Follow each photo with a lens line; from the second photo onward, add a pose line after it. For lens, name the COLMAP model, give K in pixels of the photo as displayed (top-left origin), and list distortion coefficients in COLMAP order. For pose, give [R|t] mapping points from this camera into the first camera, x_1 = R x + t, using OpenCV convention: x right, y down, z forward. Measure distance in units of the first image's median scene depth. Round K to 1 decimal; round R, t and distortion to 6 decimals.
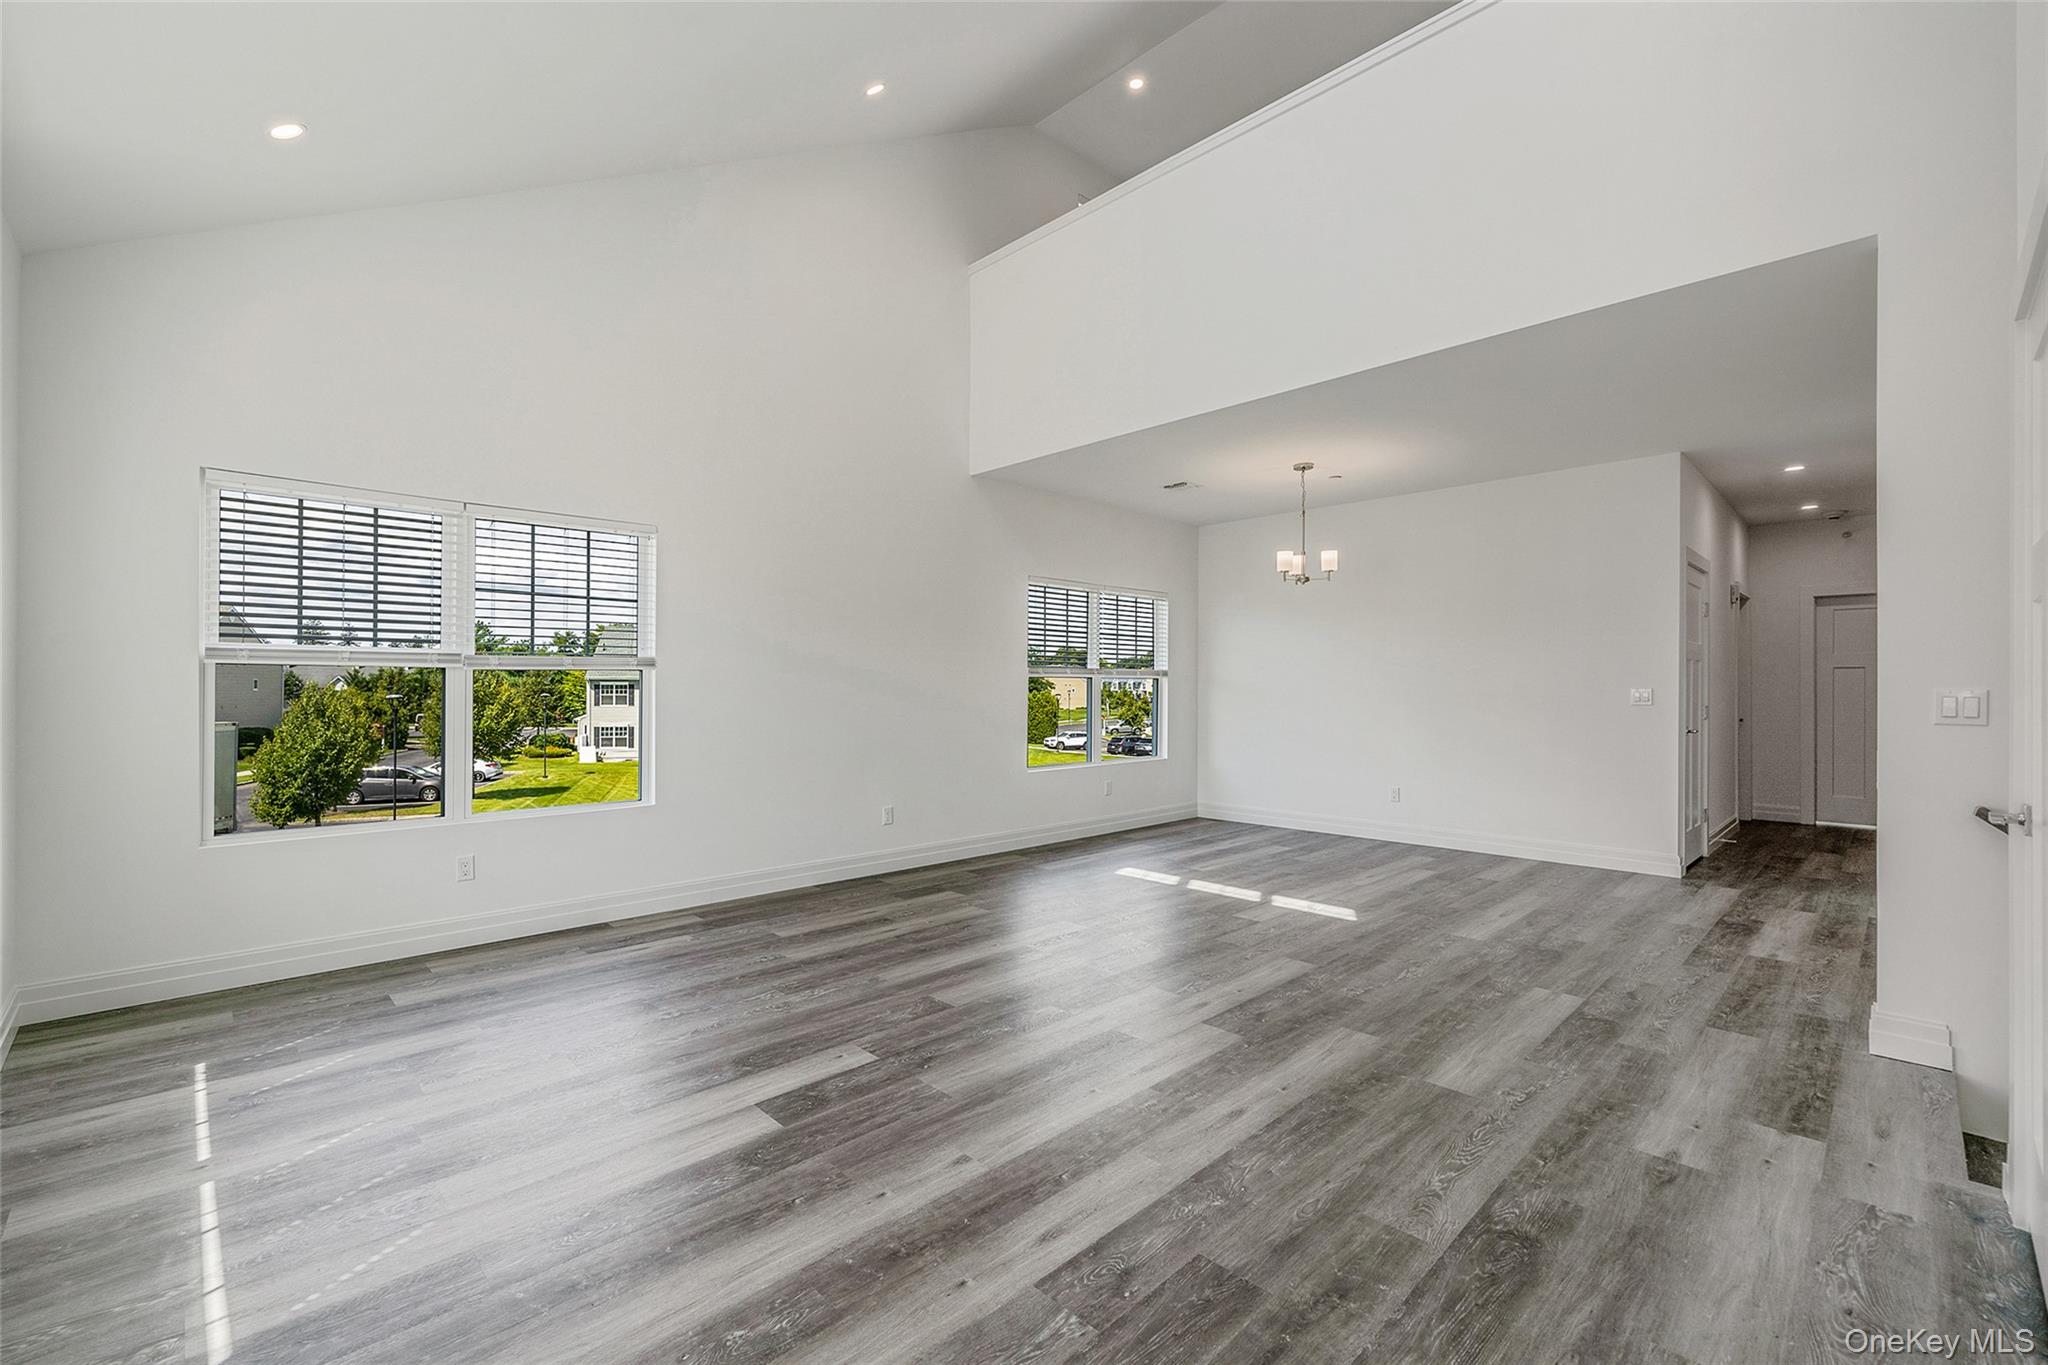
lens RADIAL K [[845.6, 0, 991.4], [0, 845.6, 686.5], [0, 0, 1]] dist [-0.000132, -0.000015]
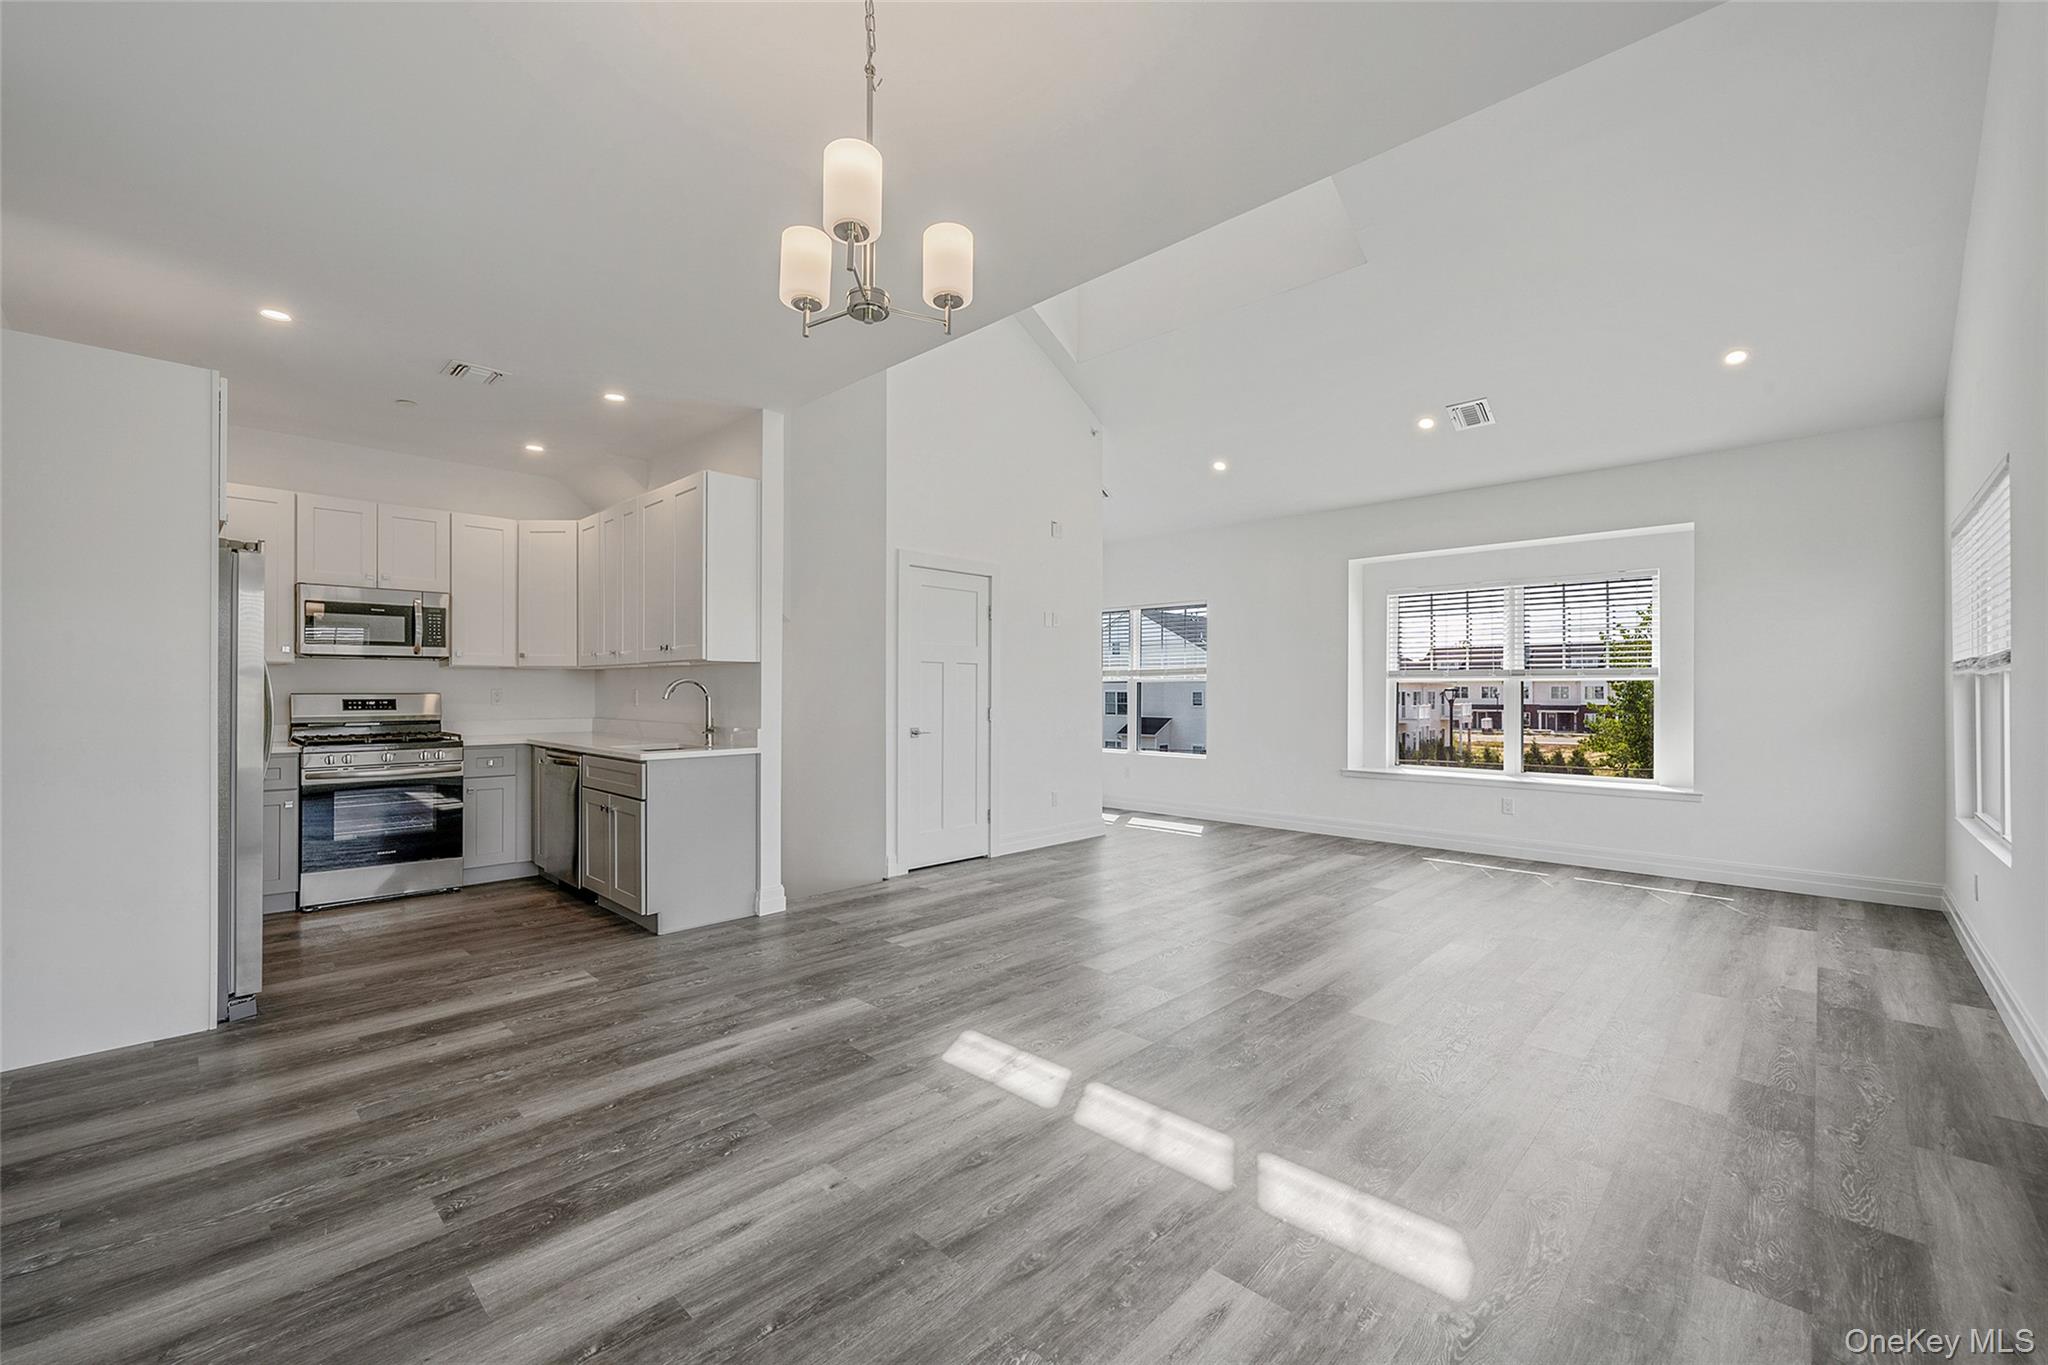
lens RADIAL K [[845.6, 0, 973.2], [0, 845.6, 678.5], [0, 0, 1]] dist [-0.000132, -0.000015]
pose [[-0.999847, -0.004929, -0.016807, 0.537308], [-0.004672, 0.999871, -0.015336, 0.003117], [0.016880, -0.015255, -0.999741, 2.041442]]
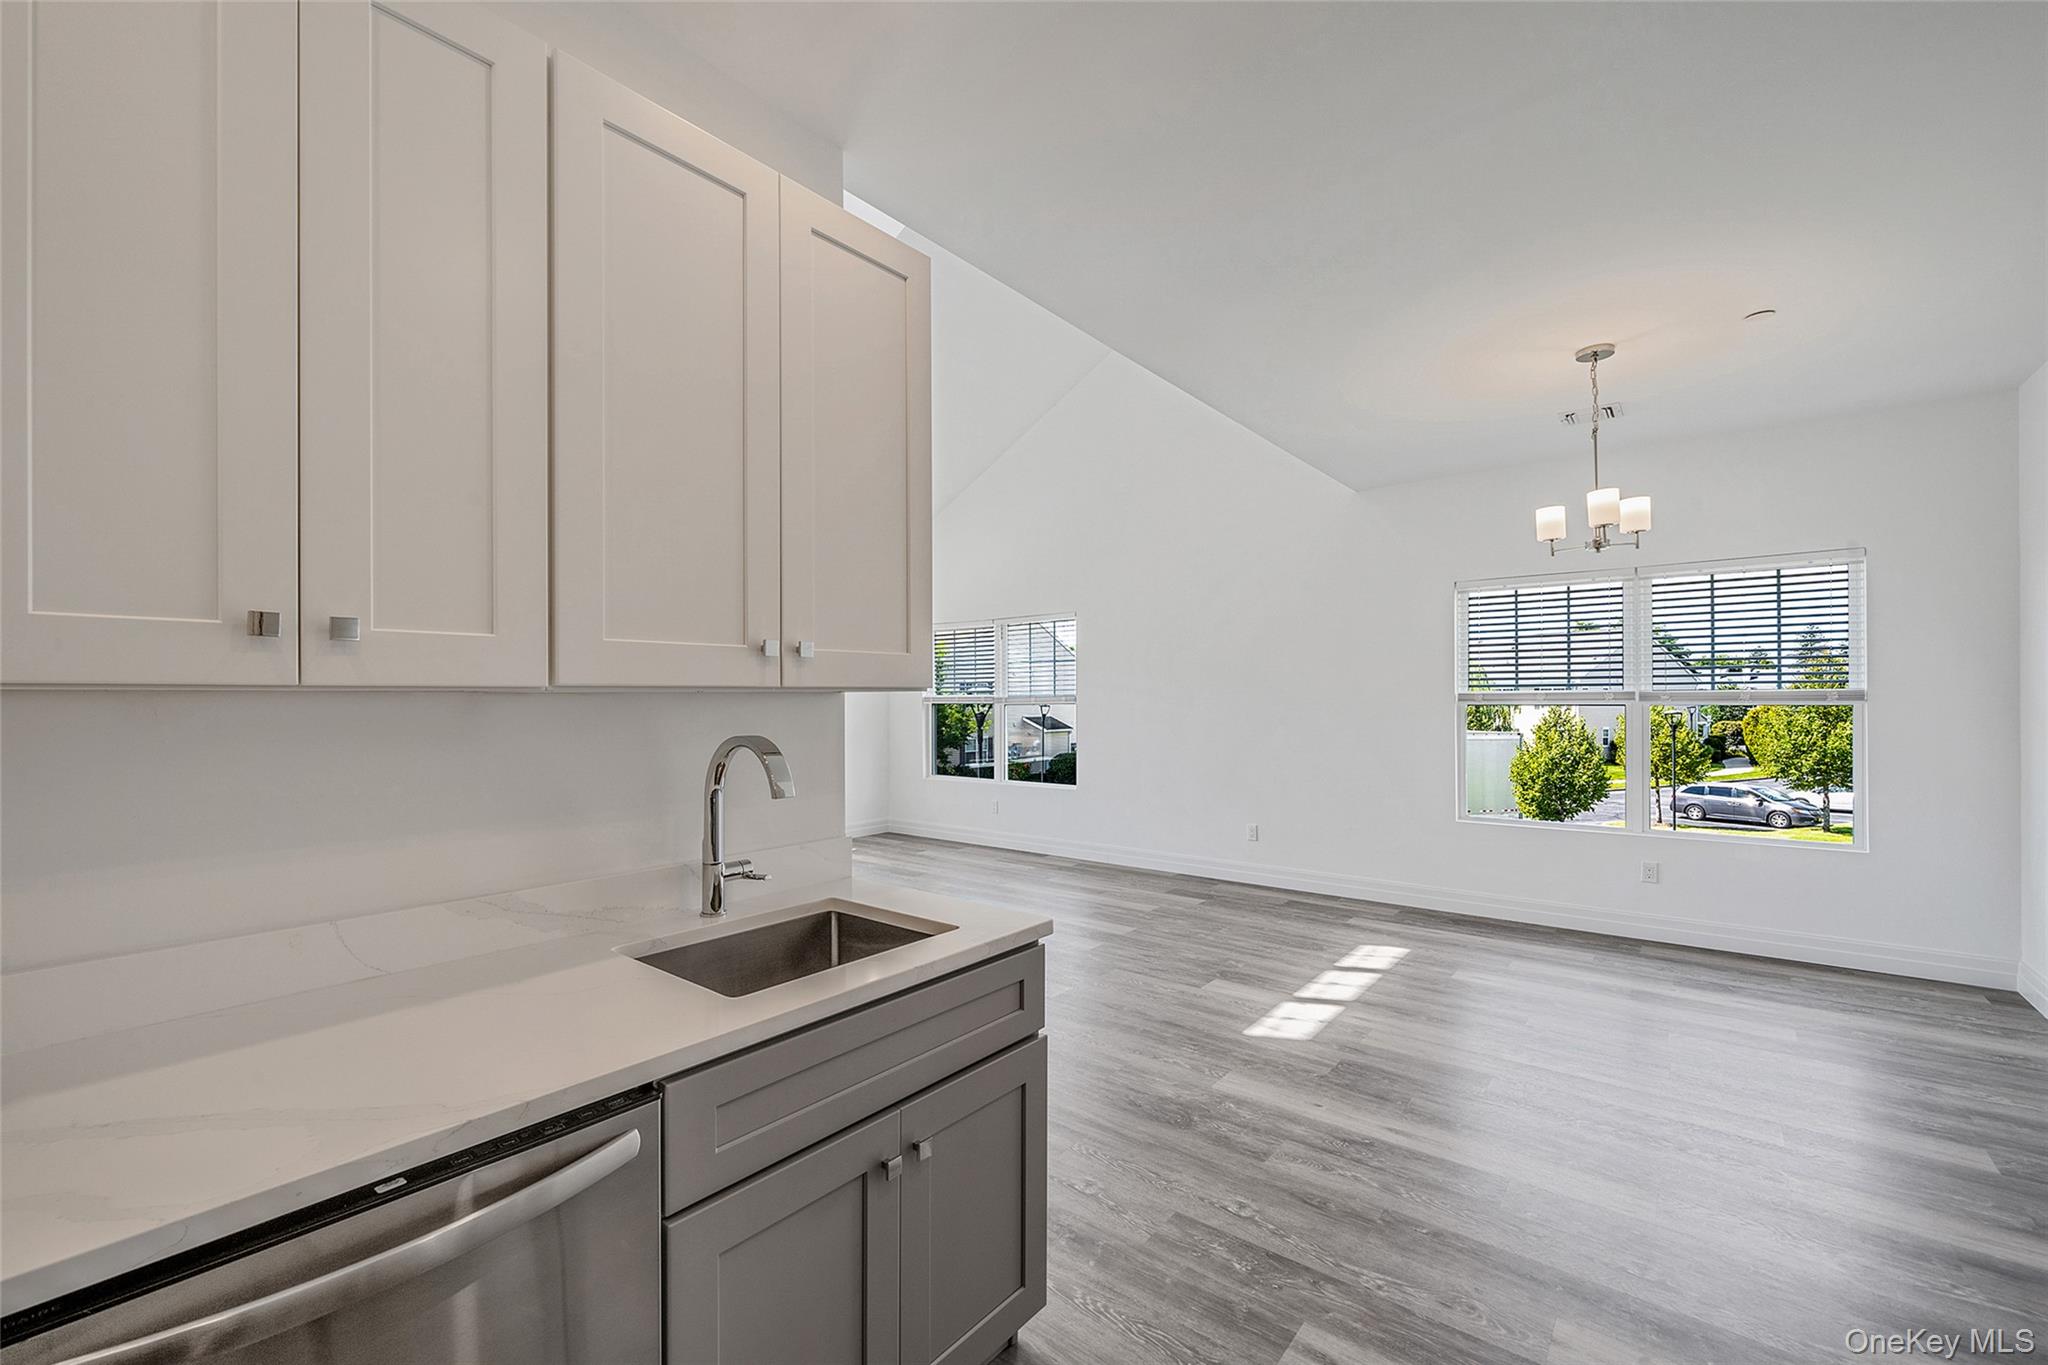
lens RADIAL K [[845.6, 0, 1015.7], [0, 845.6, 696.3], [0, 0, 1]] dist [-0.000132, -0.000015]
pose [[0.138437, -0.007524, -0.990343, 1.421538], [0.005485, 0.999962, -0.006830, -0.030730], [0.990356, -0.004487, 0.138473, 0.823456]]
